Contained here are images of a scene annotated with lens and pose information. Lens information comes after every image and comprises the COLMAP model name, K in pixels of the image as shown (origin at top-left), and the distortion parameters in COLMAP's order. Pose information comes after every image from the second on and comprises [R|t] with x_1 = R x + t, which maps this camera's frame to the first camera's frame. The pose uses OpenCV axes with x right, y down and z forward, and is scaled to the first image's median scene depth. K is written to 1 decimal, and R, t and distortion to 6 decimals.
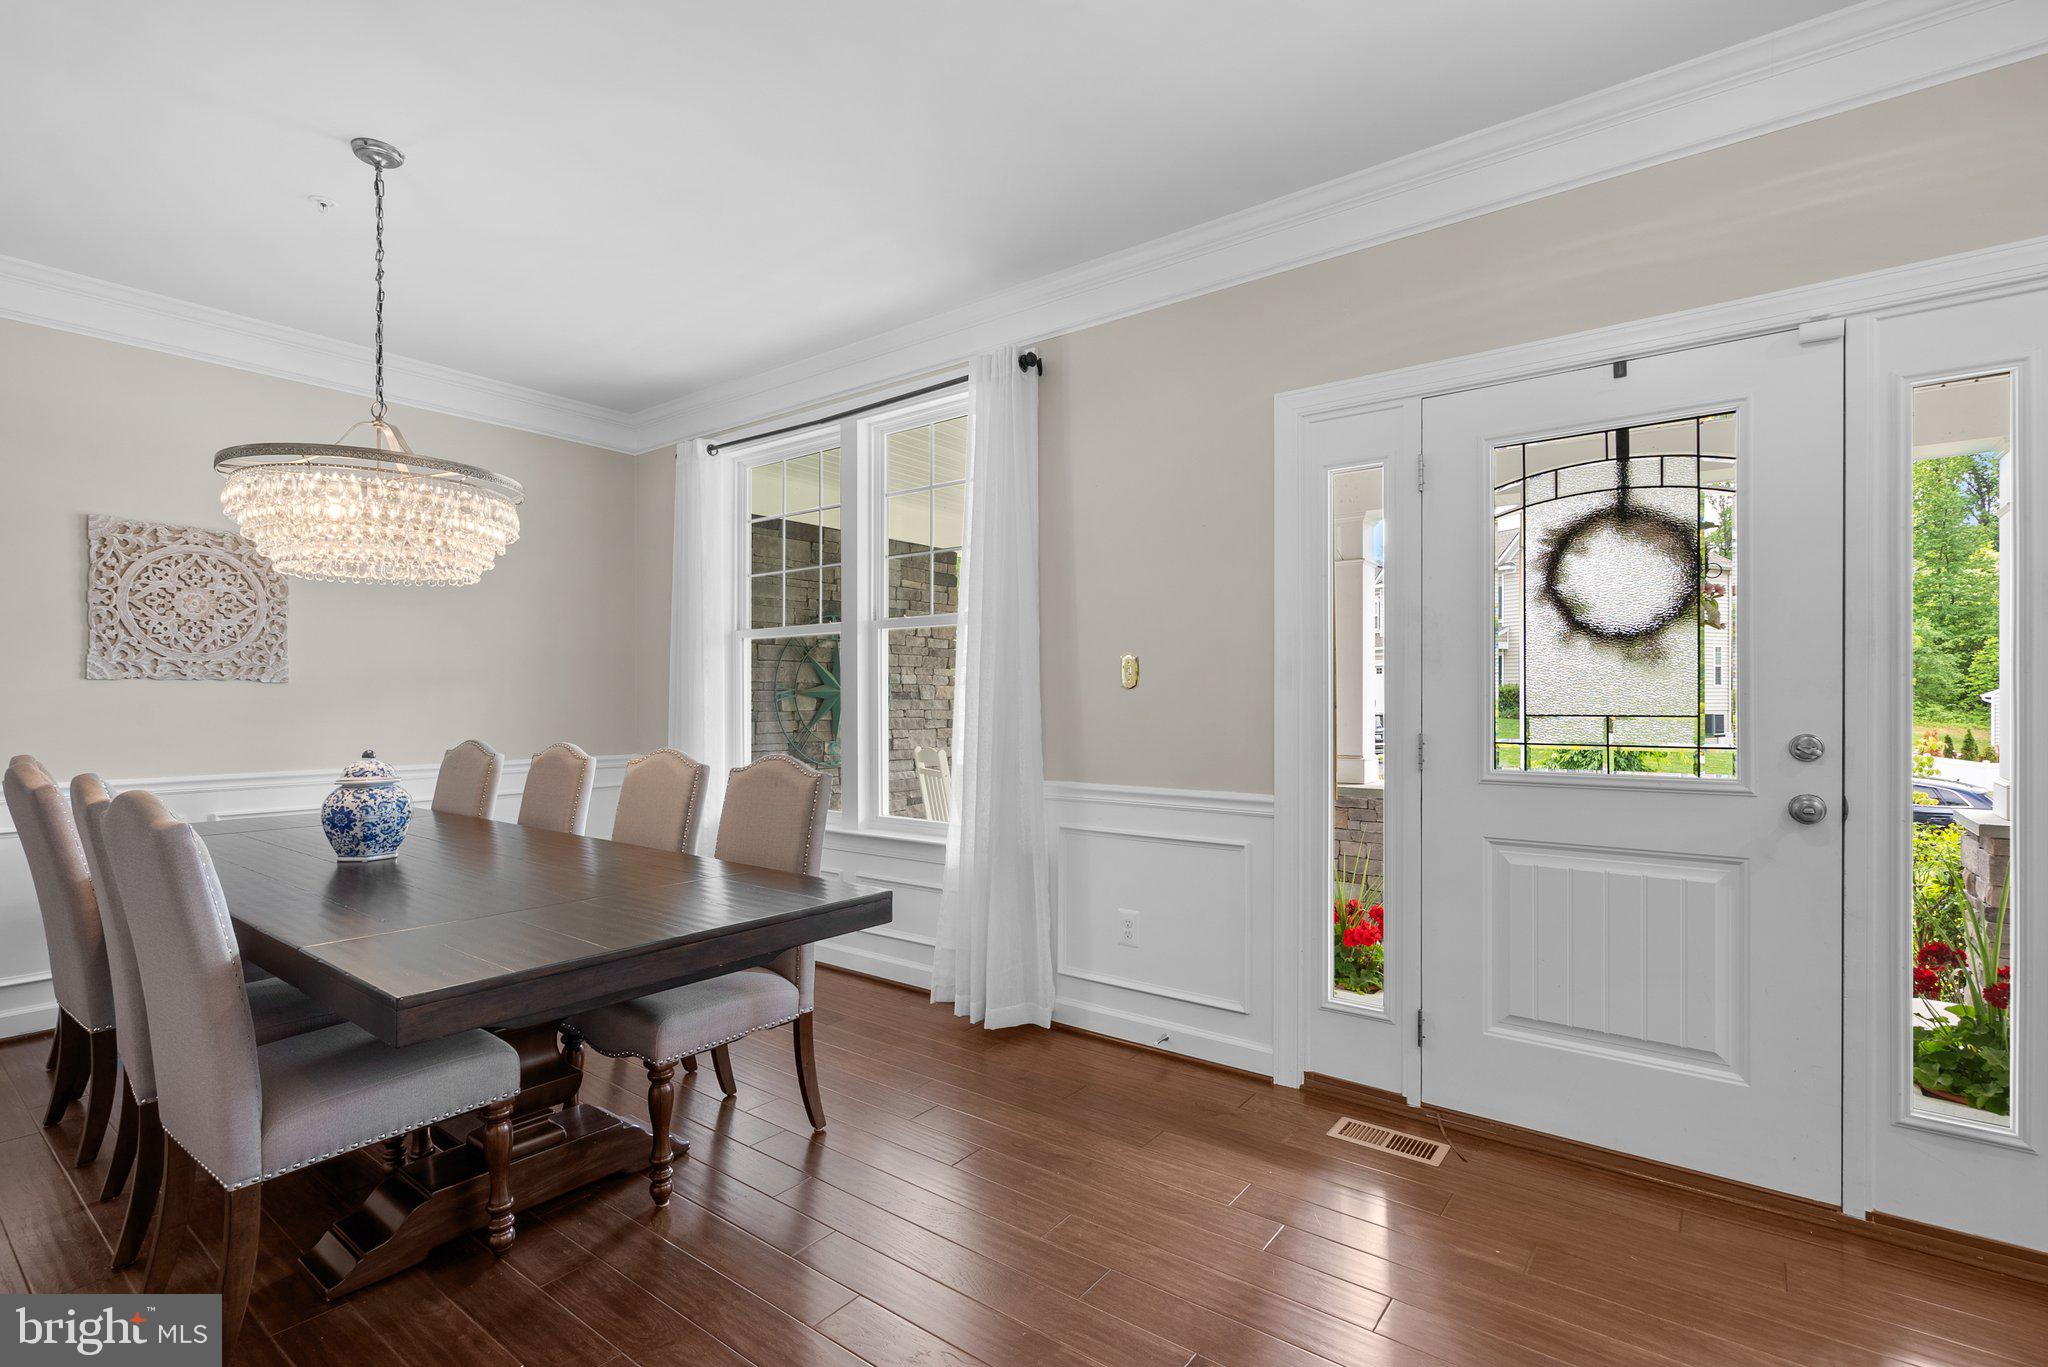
lens RADIAL K [[947.7, 0, 1015.4], [0, 947.7, 699.8], [0, 0, 1]] dist [-0.001579, 0.001064]
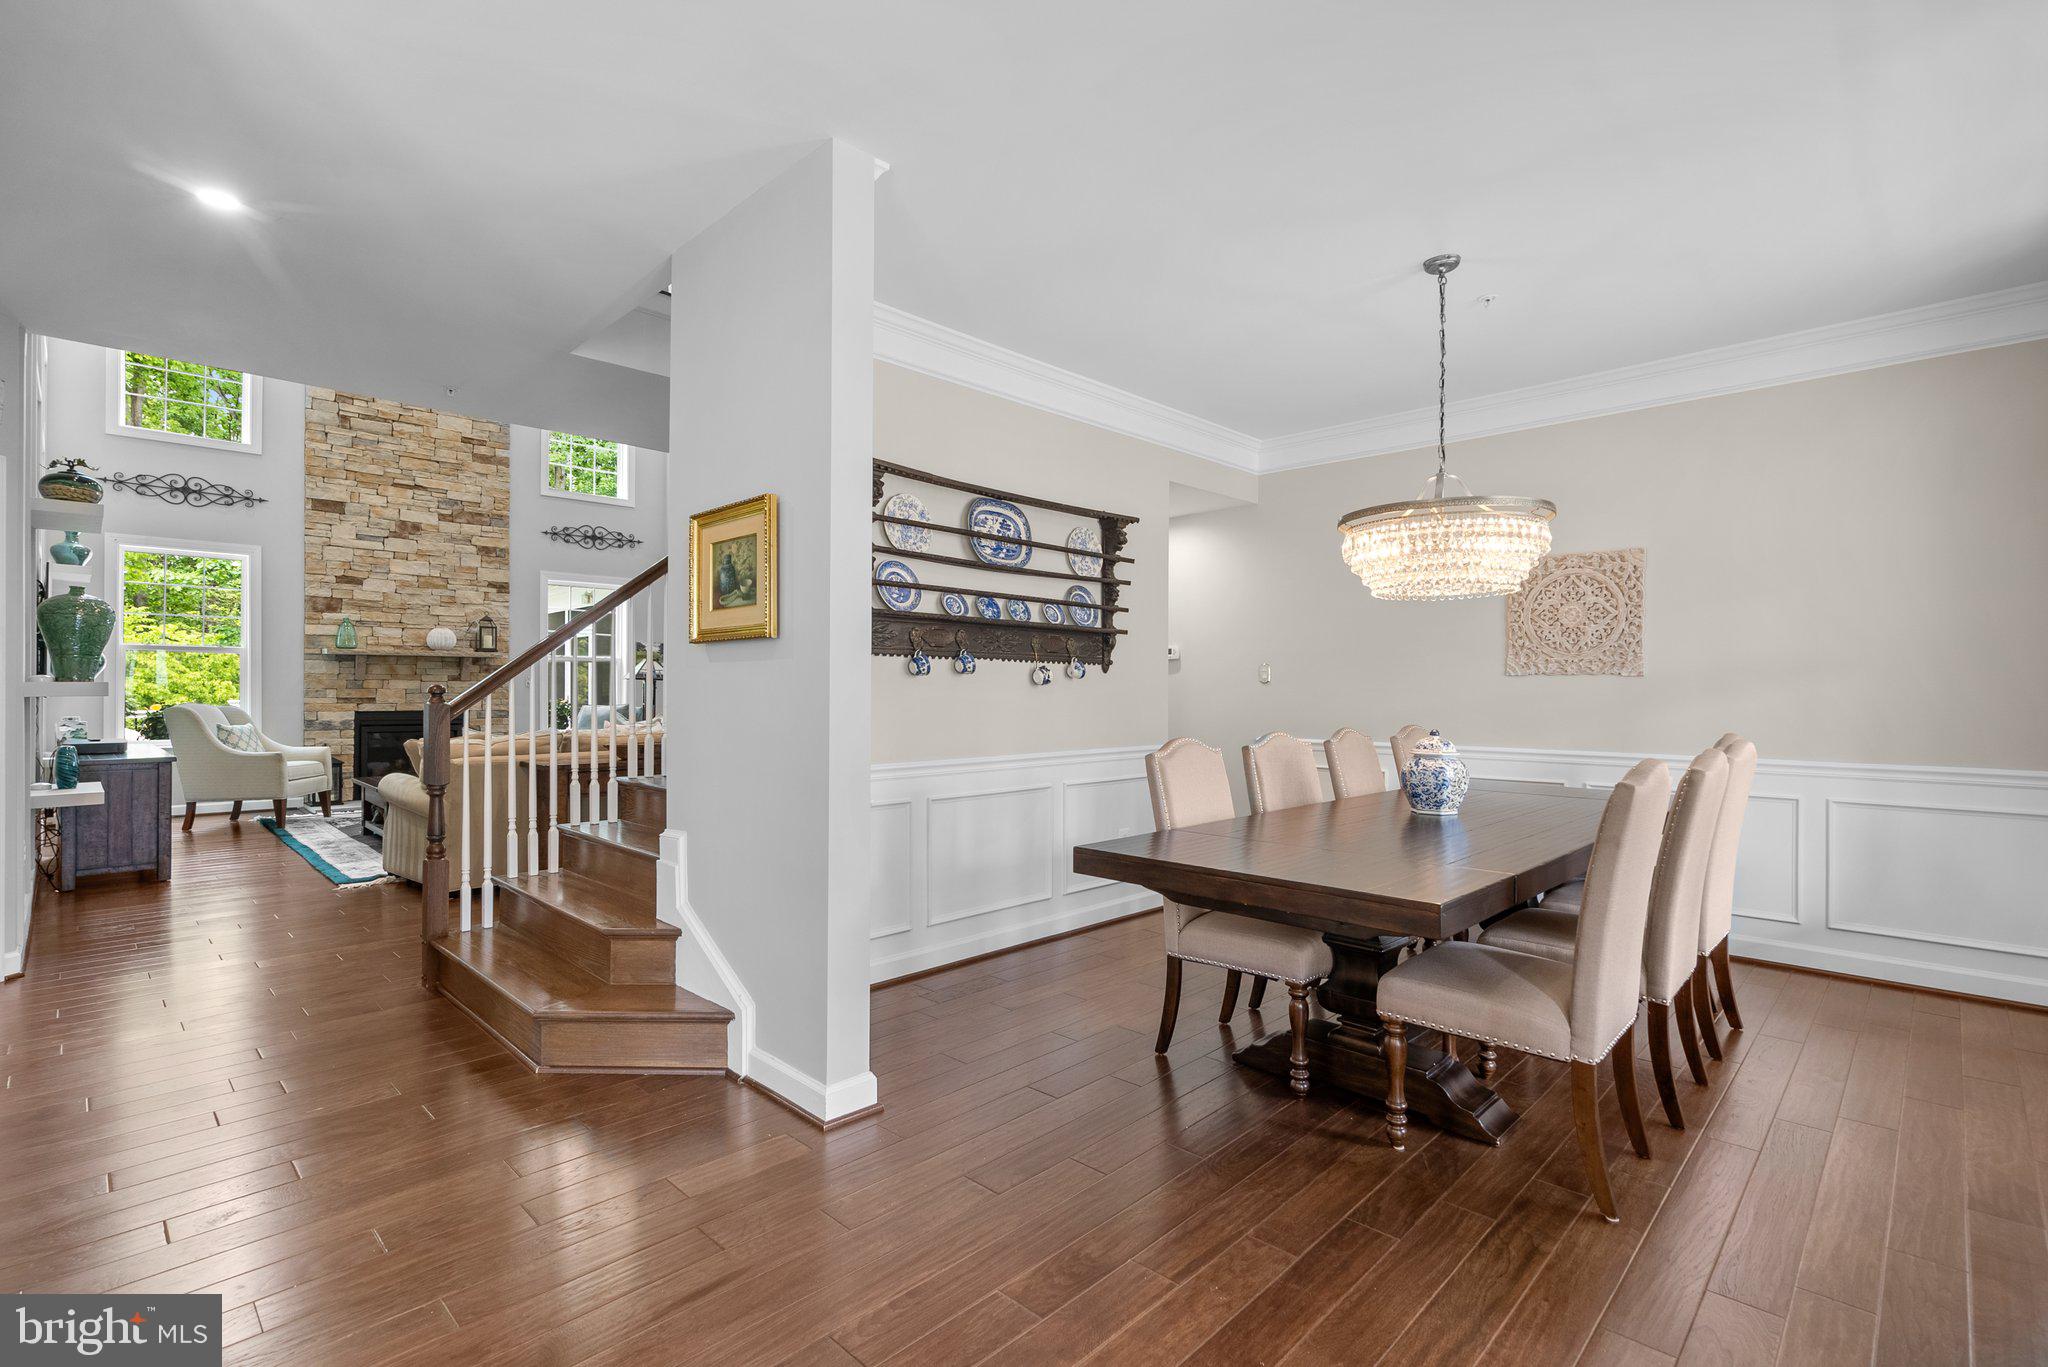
lens RADIAL K [[937.0, 0, 1029.2], [0, 937.0, 687.2], [0, 0, 1]] dist [-0.001482, 0.001421]
pose [[-0.106383, -0.001151, -0.994325, 0.506498], [-0.002638, 0.999996, -0.000875, -0.001449], [0.994322, 0.002530, -0.106385, 0.457274]]
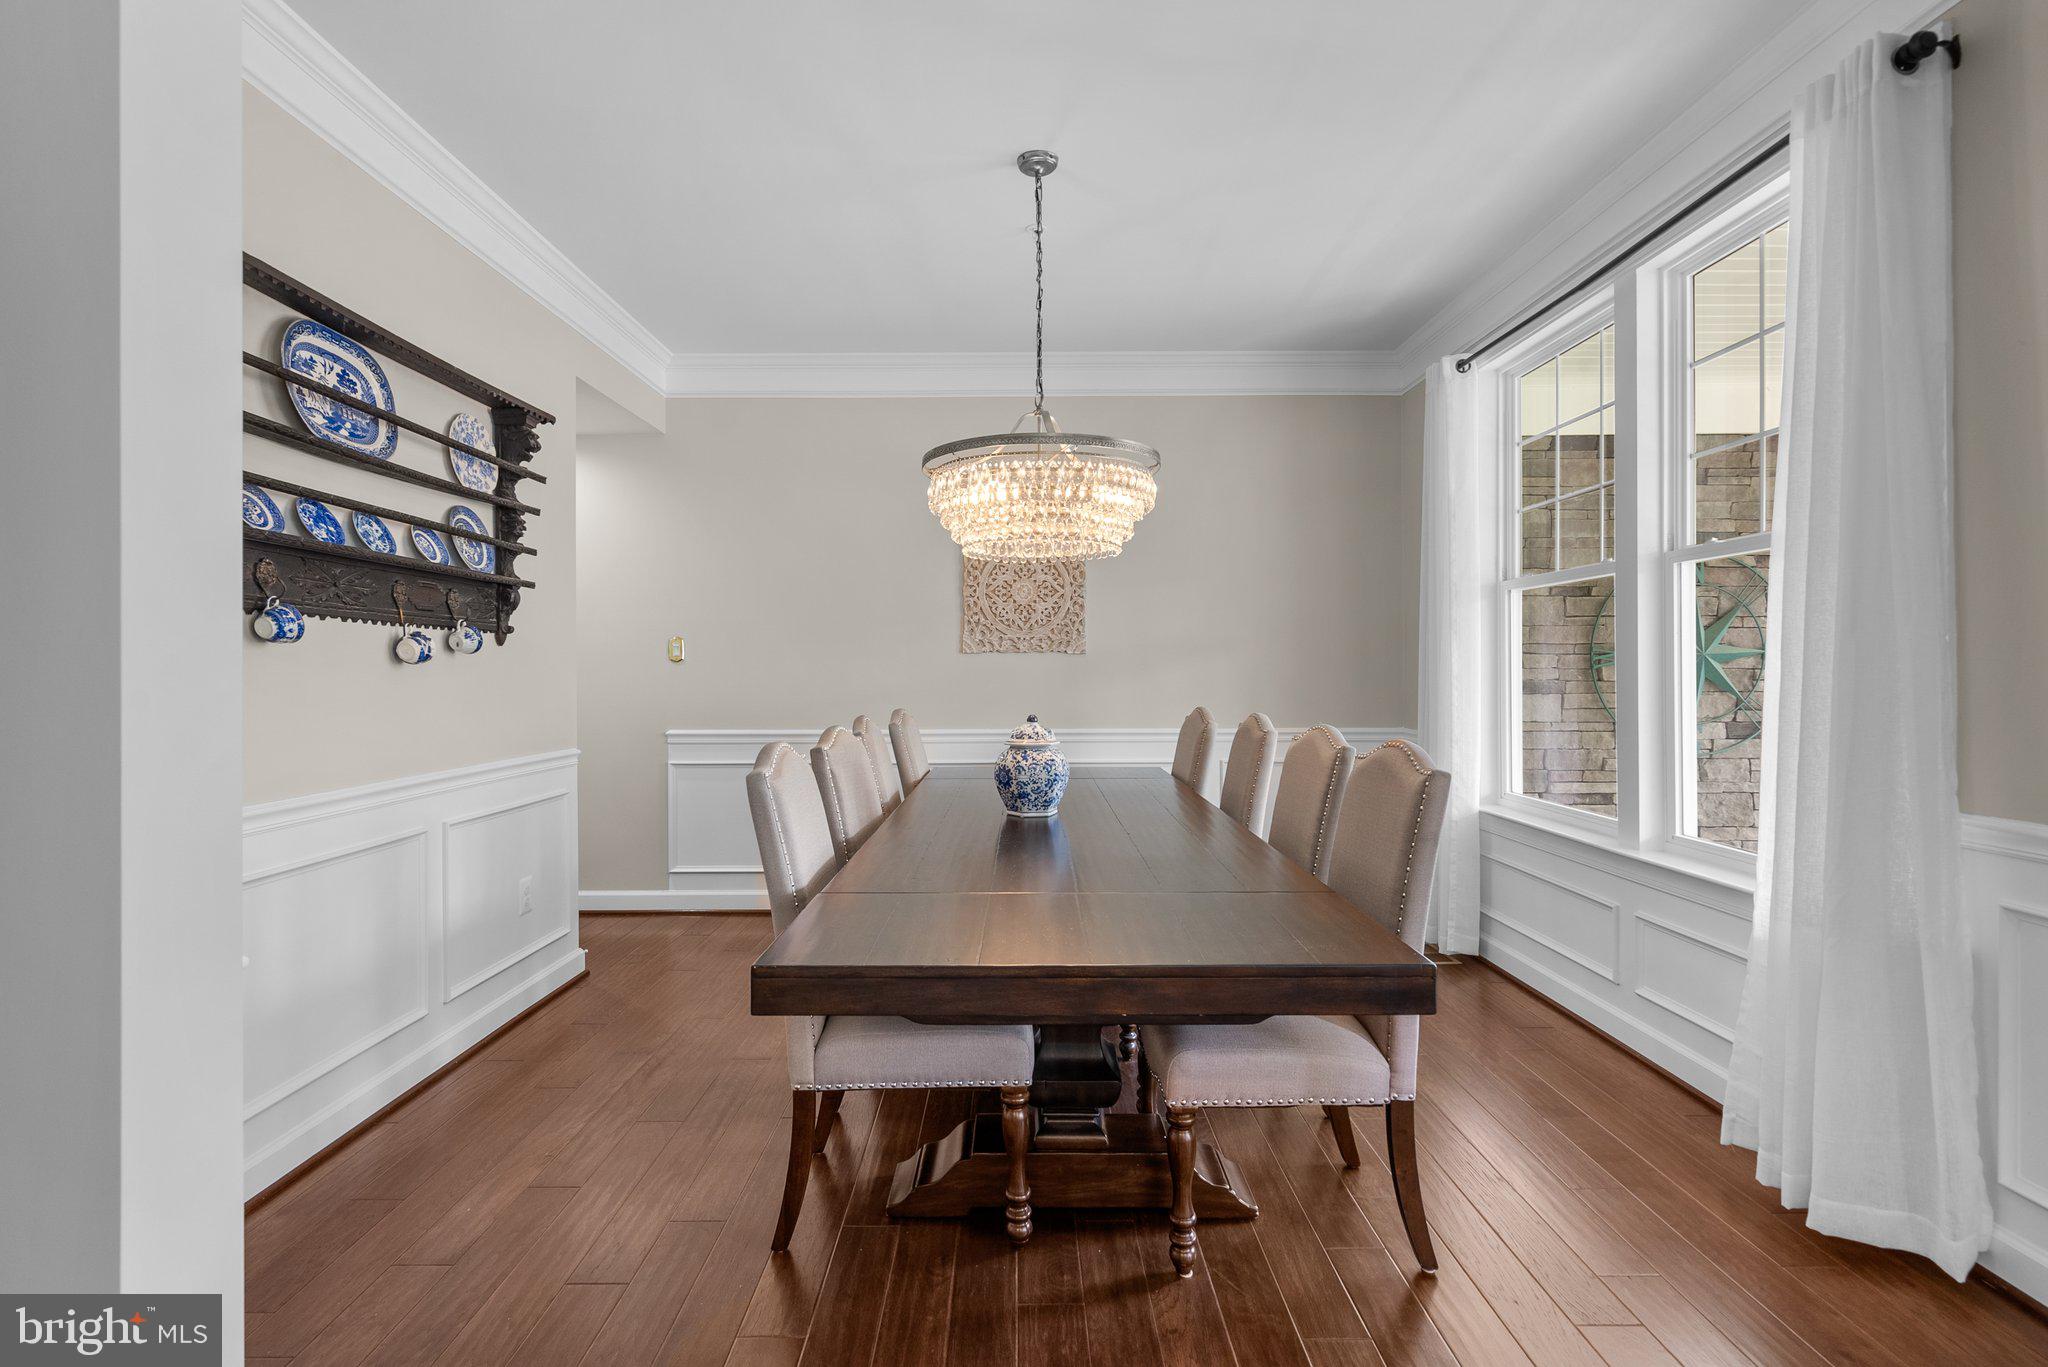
lens RADIAL K [[947.6, 0, 1016.5], [0, 947.6, 669.3], [0, 0, 1]] dist [0.001355, 0.001809]
pose [[0.612416, -0.000541, -0.790536, 0.131543], [0.003164, 0.999993, 0.001766, -0.000942], [0.790529, -0.003583, 0.612414, 0.248398]]
